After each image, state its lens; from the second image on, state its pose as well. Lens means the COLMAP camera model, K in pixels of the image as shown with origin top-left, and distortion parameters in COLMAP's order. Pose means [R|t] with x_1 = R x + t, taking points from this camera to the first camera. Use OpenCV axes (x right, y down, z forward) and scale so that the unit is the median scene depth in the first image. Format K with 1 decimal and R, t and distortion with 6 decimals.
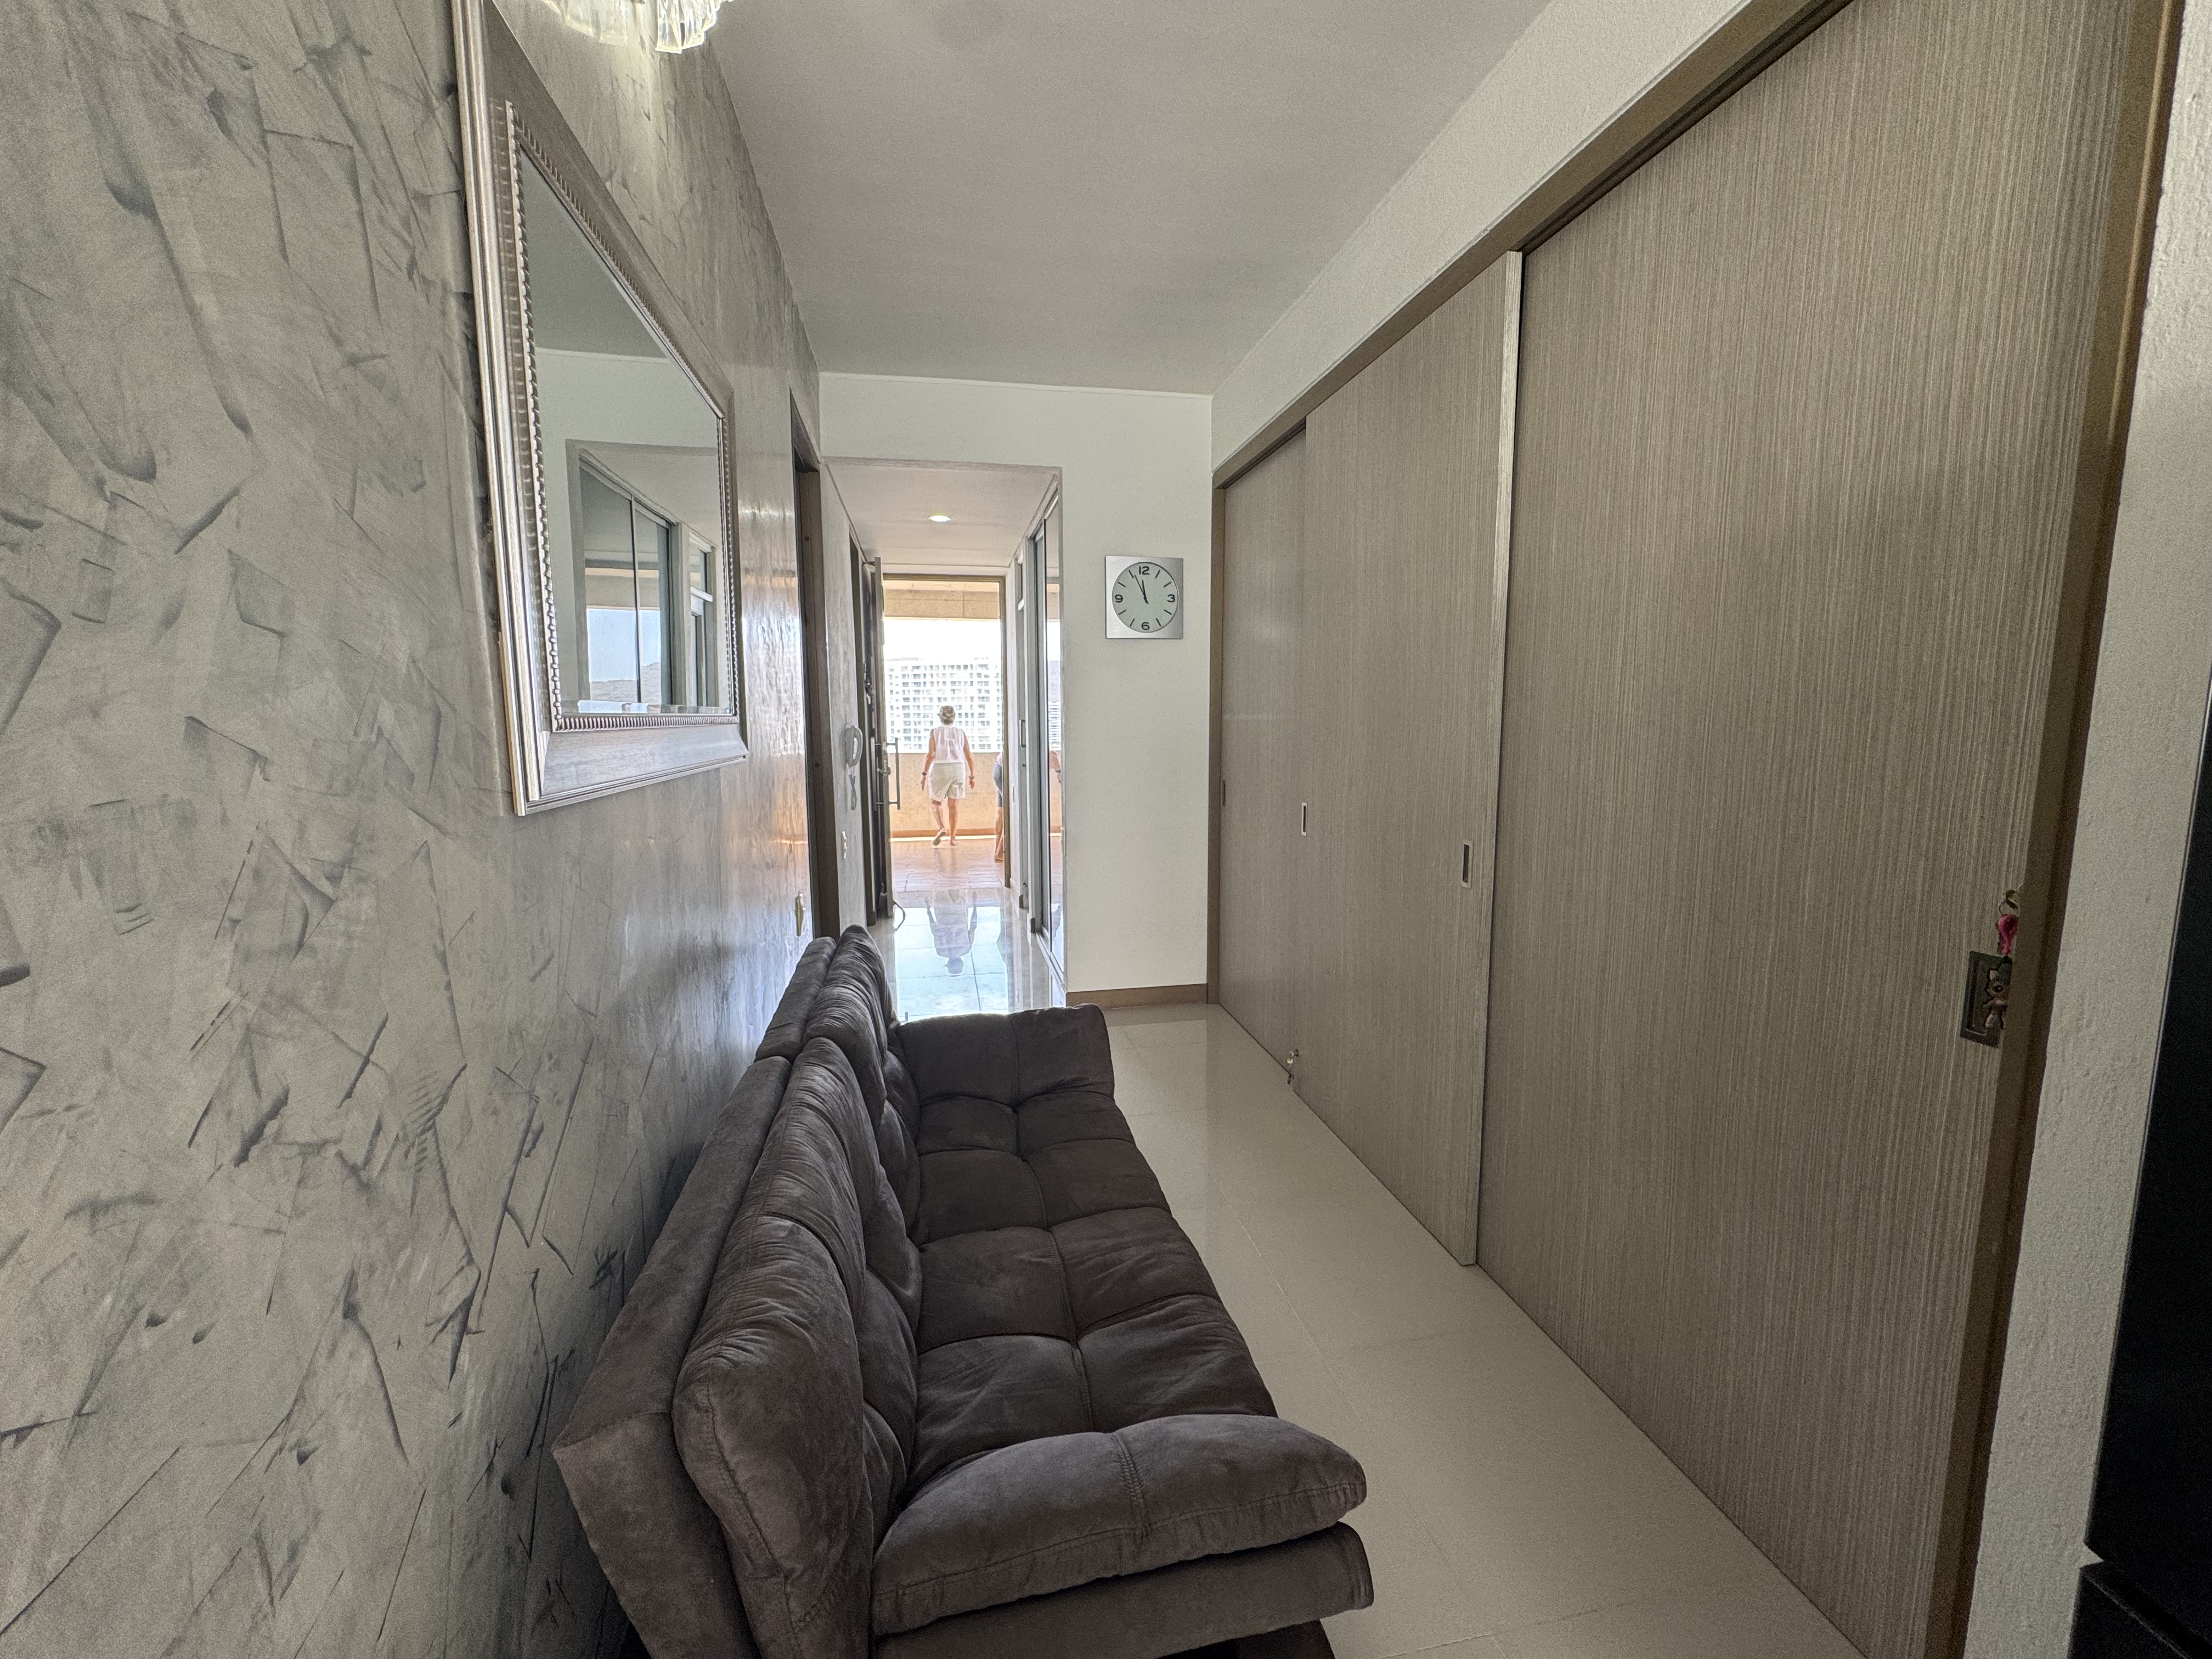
lens RADIAL K [[887.8, 0, 1106.4], [0, 887.8, 831.7], [0, 0, 1]] dist [-0.000337, 0.000006]
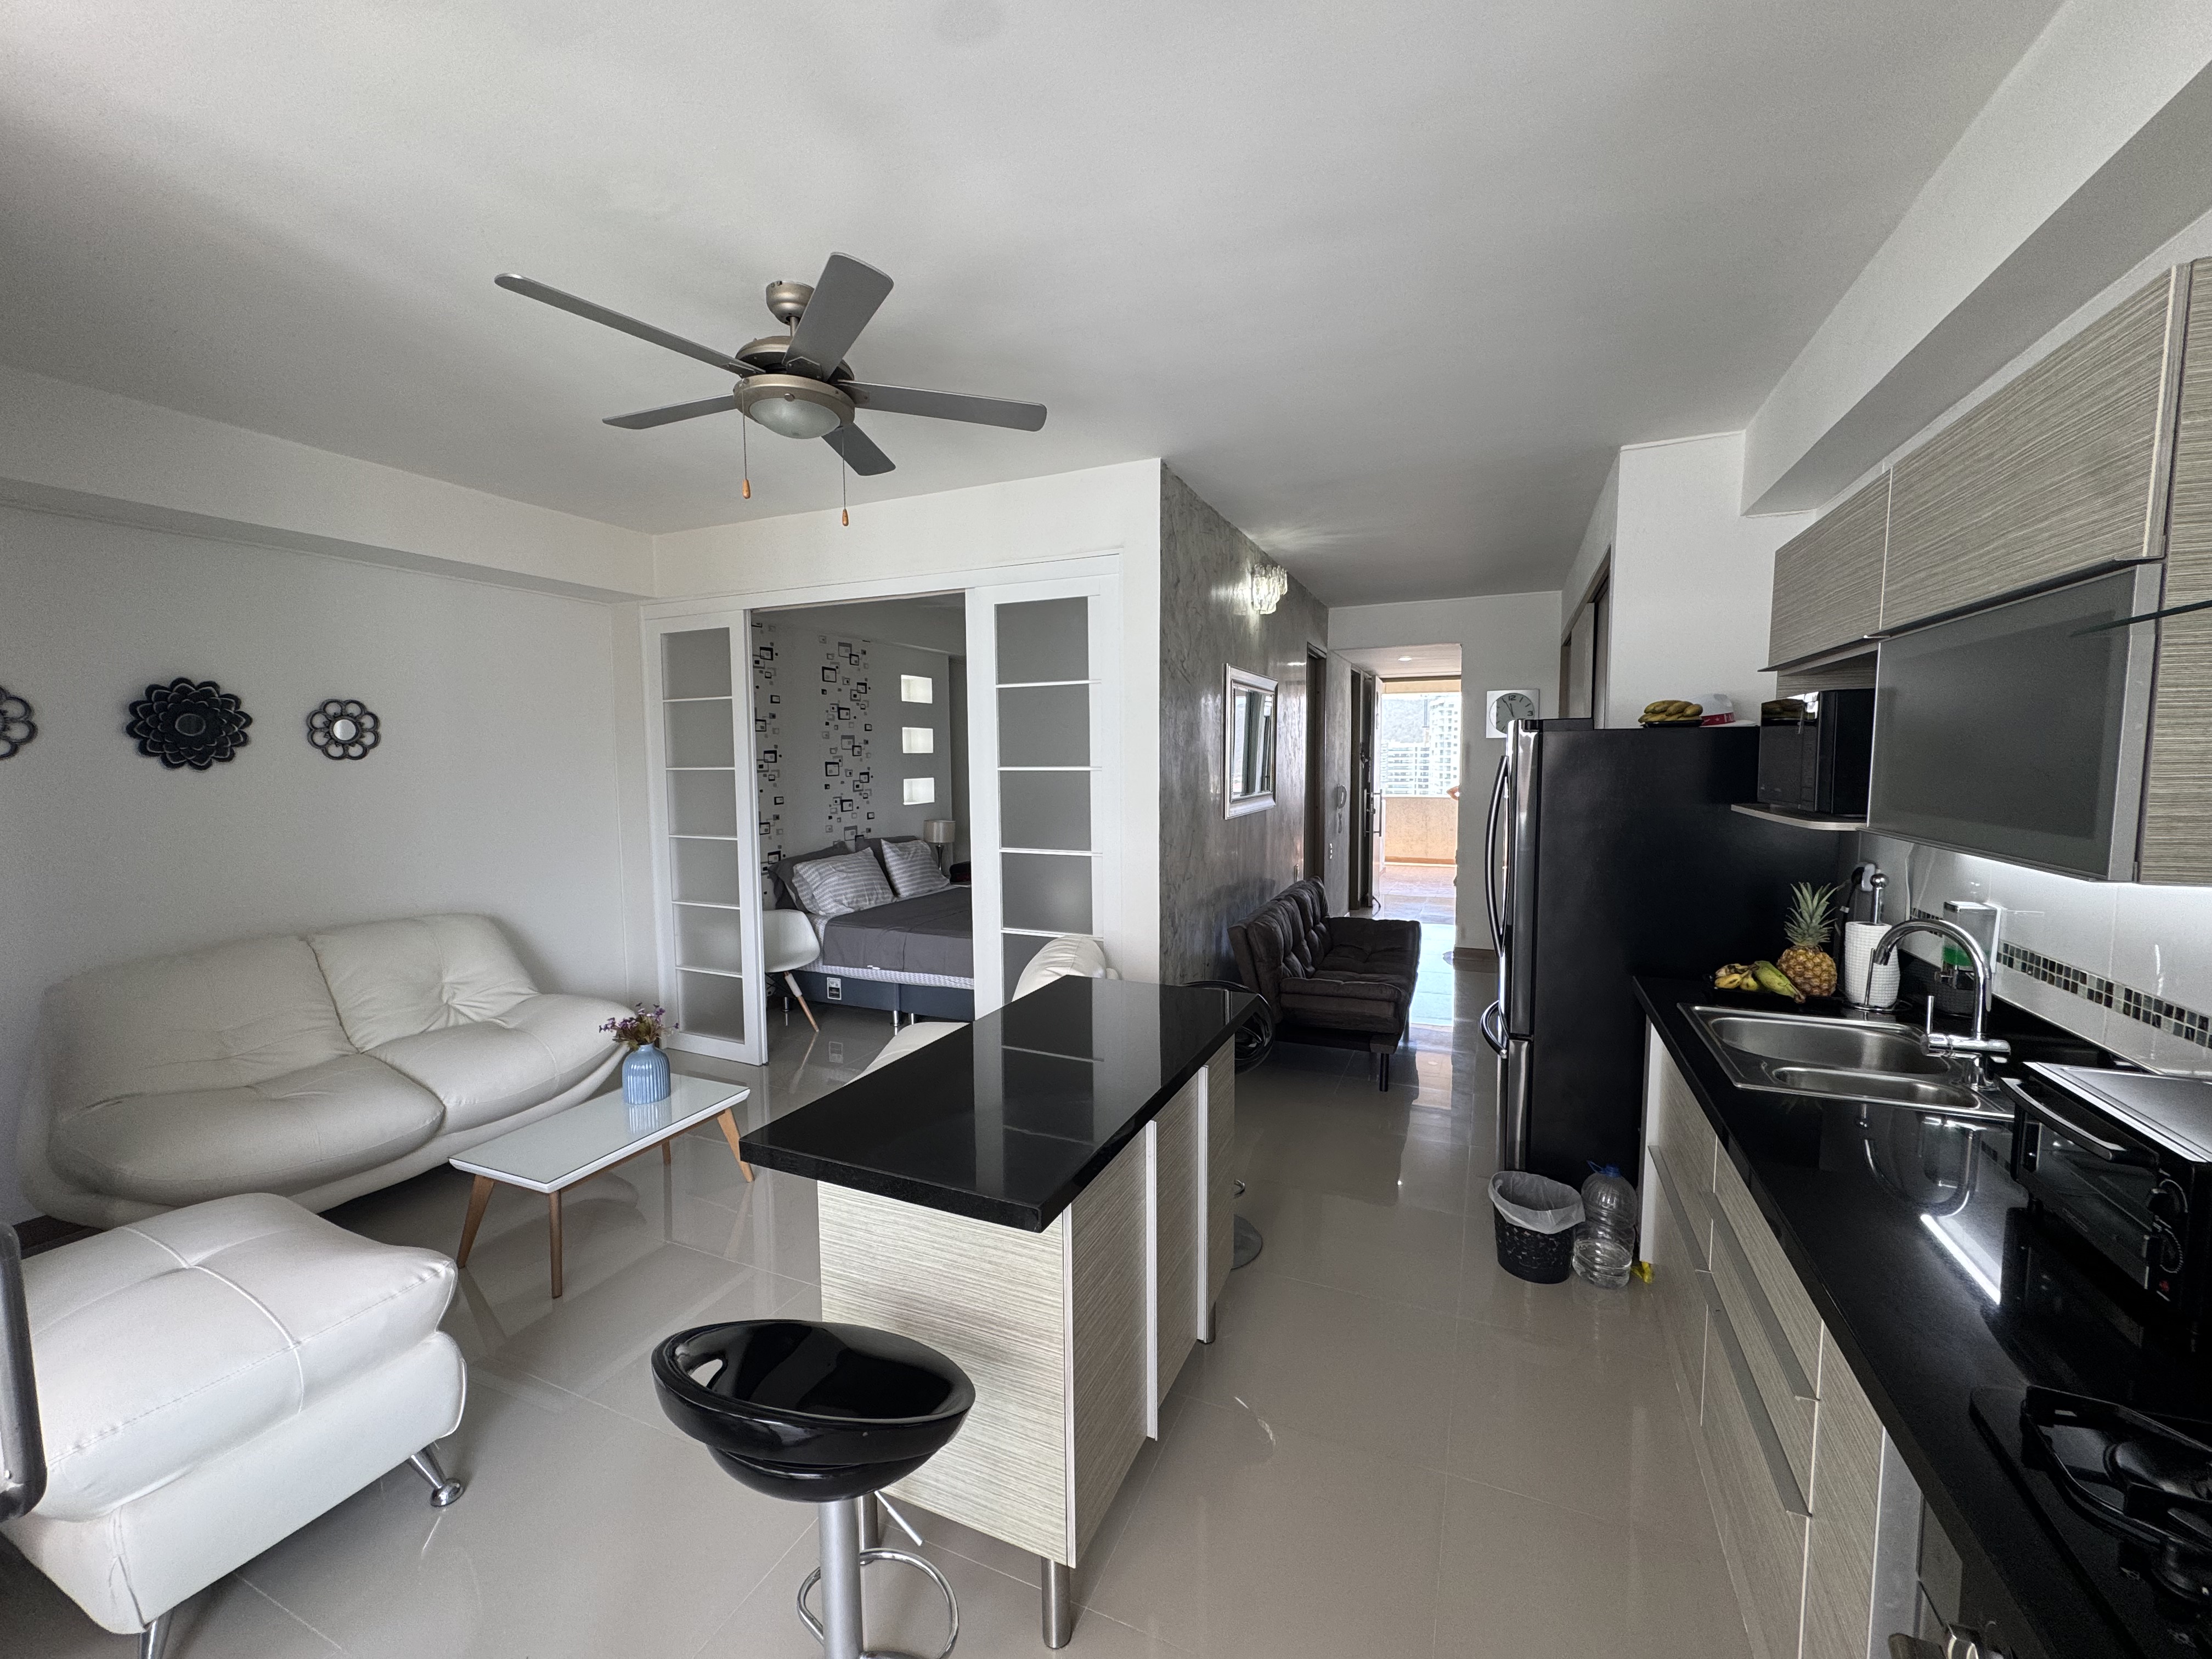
lens RADIAL K [[887.8, 0, 1105.0], [0, 887.8, 829.0], [0, 0, 1]] dist [-0.000337, 0.000006]
pose [[0.821868, 0.046822, -0.567751, 0.378857], [-0.071352, 0.997229, -0.021048, 0.044410], [0.565192, 0.057809, 0.822931, -0.816679]]
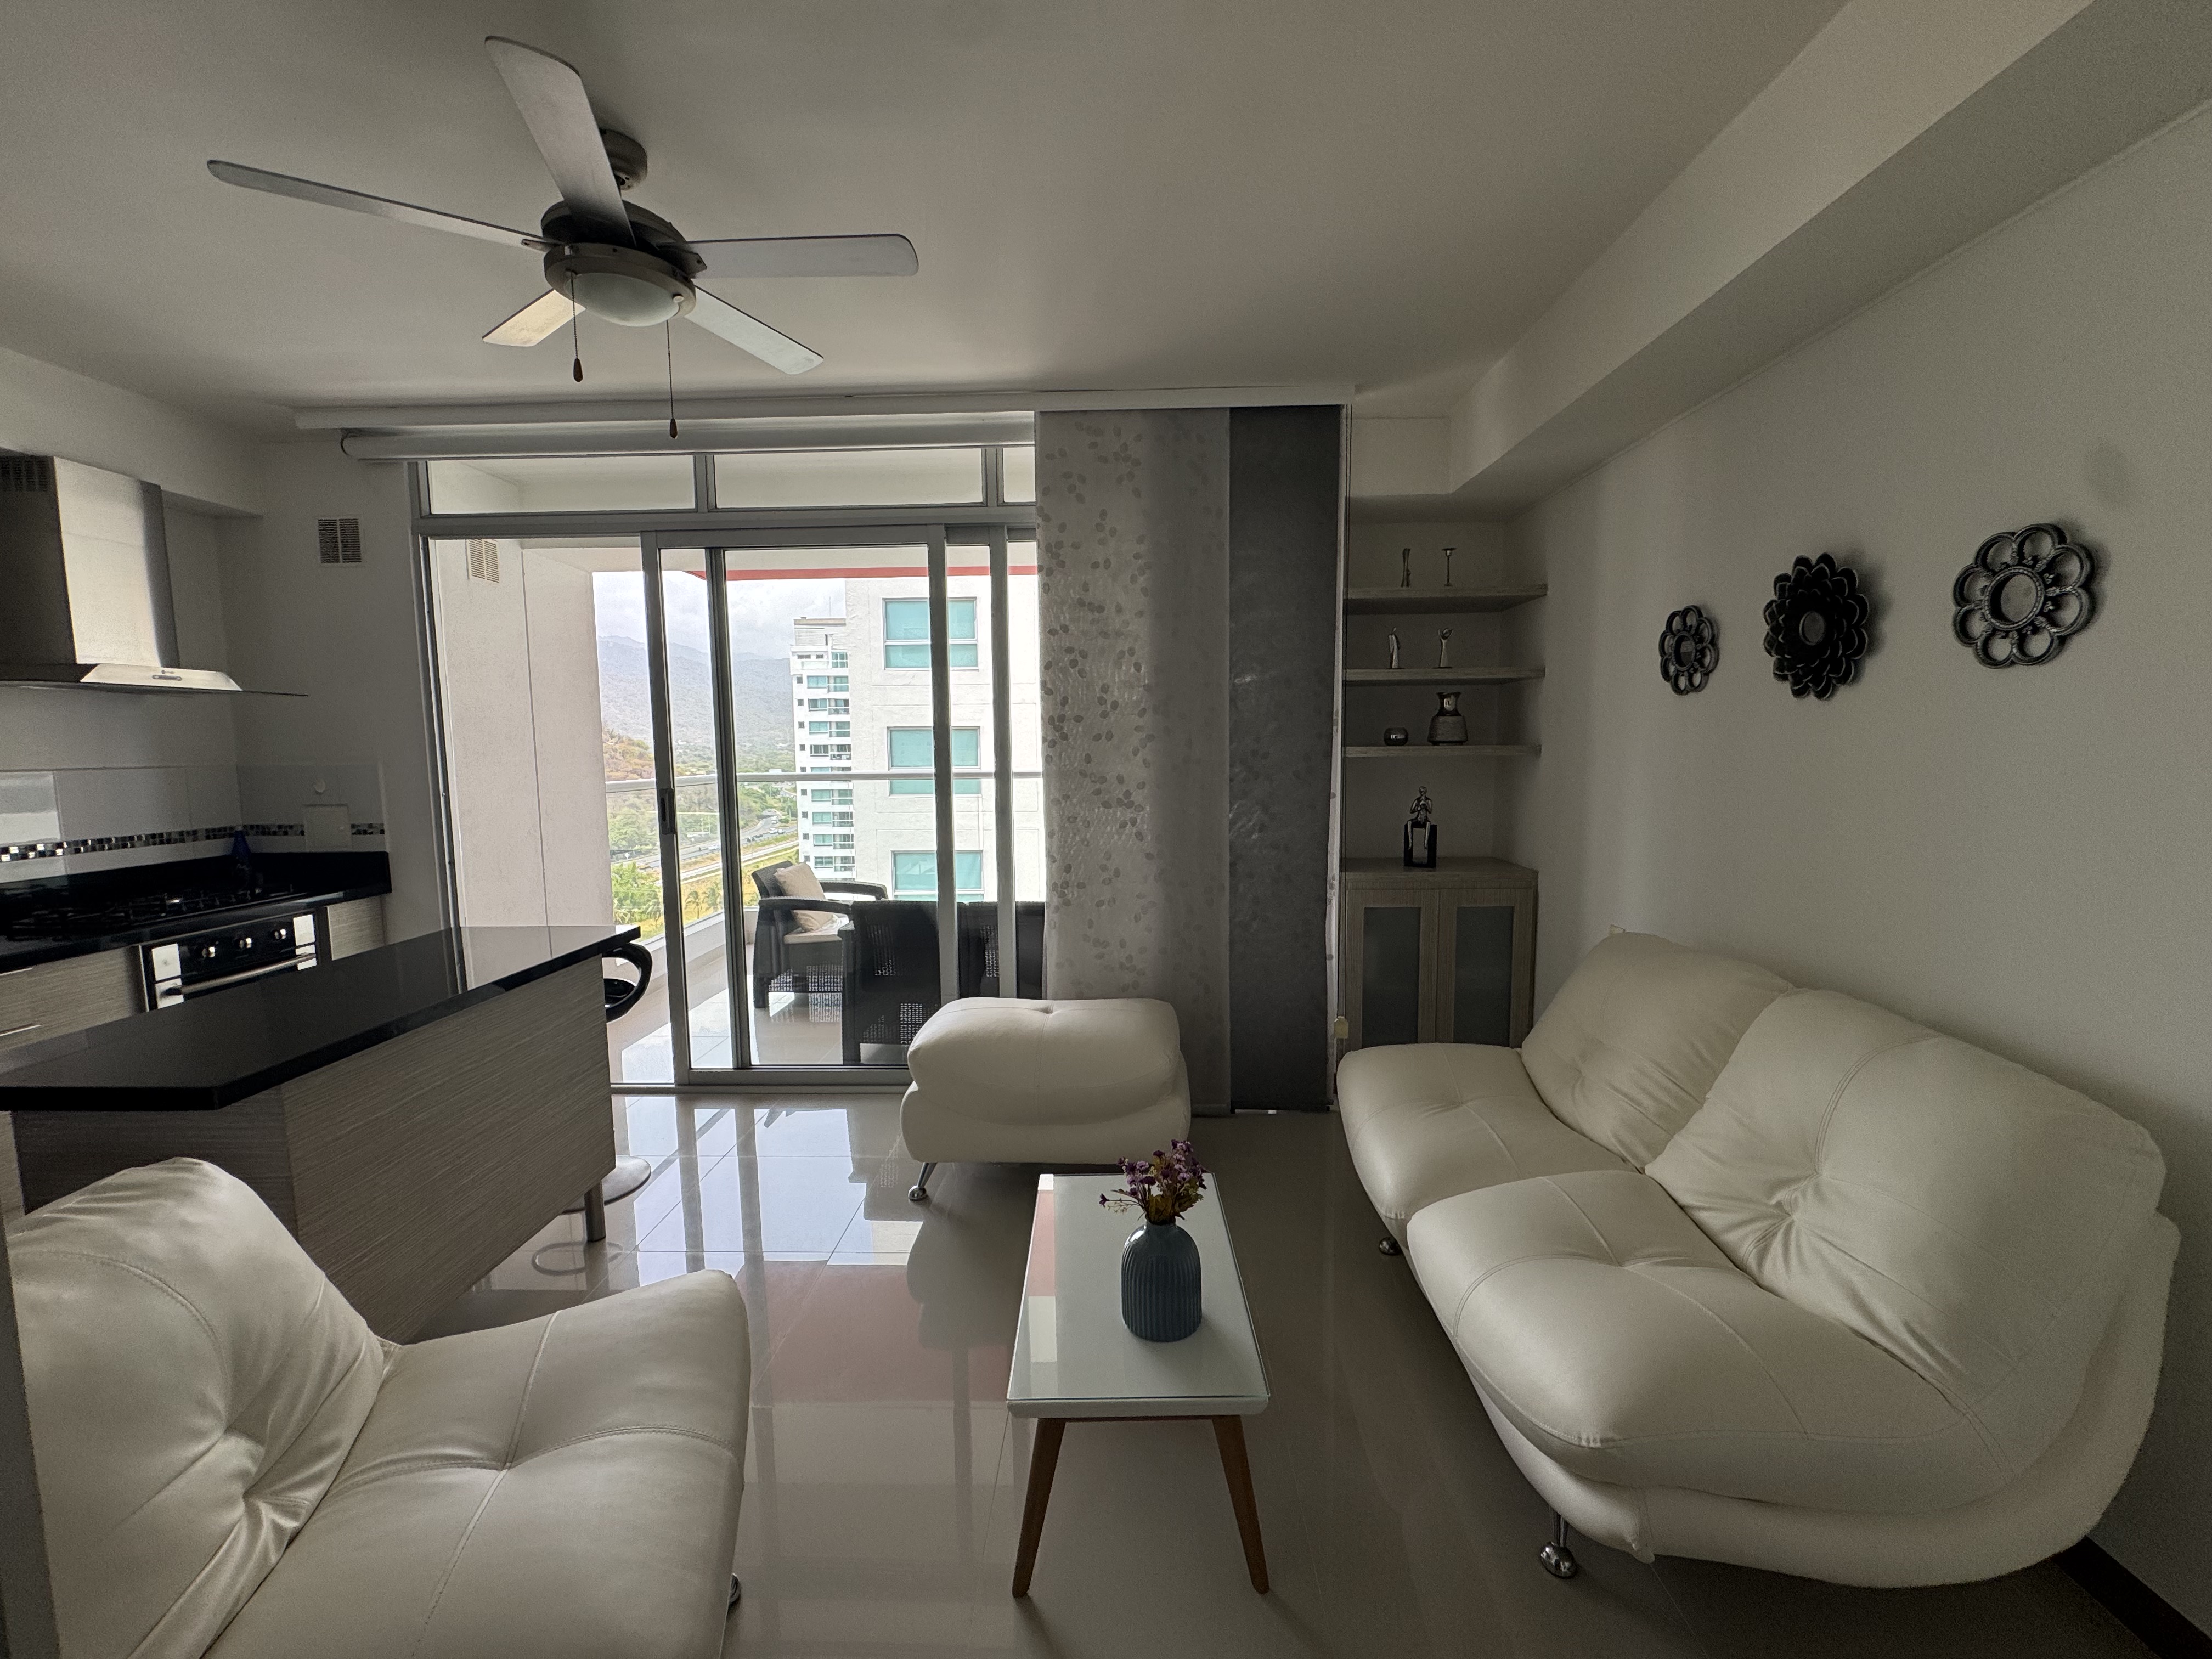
lens RADIAL K [[887.8, 0, 1105.7], [0, 887.8, 828.3], [0, 0, 1]] dist [-0.000337, 0.000006]
pose [[-0.975704, -0.002589, 0.219075, -0.512217], [0.046624, 0.974573, 0.219168, -0.030033], [-0.214072, 0.224057, -0.950774, 0.022648]]
